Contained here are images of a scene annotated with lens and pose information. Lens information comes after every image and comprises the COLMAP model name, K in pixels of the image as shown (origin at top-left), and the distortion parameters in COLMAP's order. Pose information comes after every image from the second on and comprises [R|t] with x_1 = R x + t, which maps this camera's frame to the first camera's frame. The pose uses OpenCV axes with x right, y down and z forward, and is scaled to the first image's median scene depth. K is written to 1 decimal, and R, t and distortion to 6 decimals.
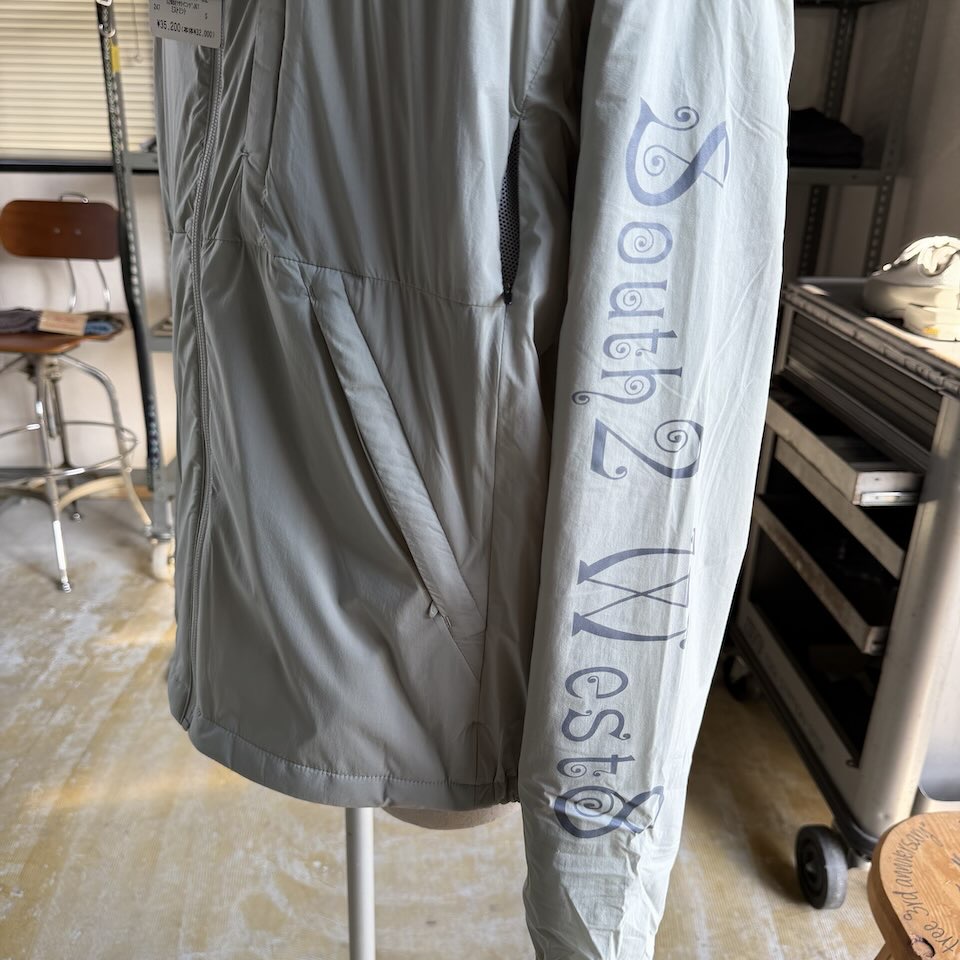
lens RADIAL K [[937.9, 0, 480.7], [0, 937.9, 478.8], [0, 0, 1]] dist [-0.018393, 0.000000]
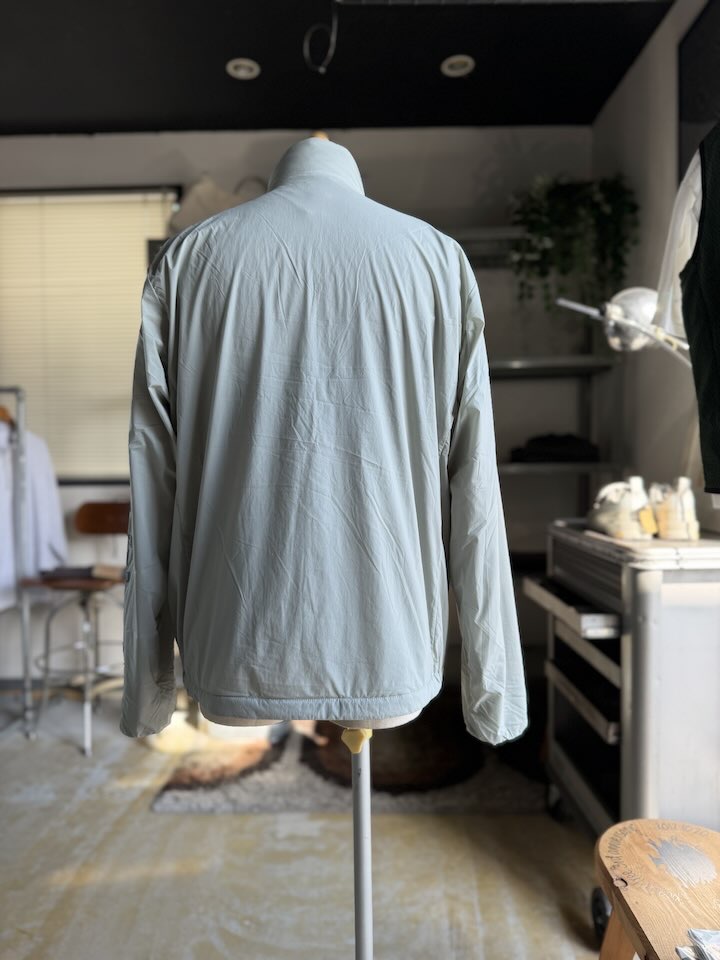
lens RADIAL K [[794.8, 0, 358.8], [0, 794.8, 480.3], [0, 0, 1]] dist [0.008176, 0.003607]
pose [[0.996853, -0.033848, -0.071684, 0.099749], [0.004534, 0.927126, -0.374723, 0.241949], [0.079144, 0.373218, 0.924362, -0.341414]]
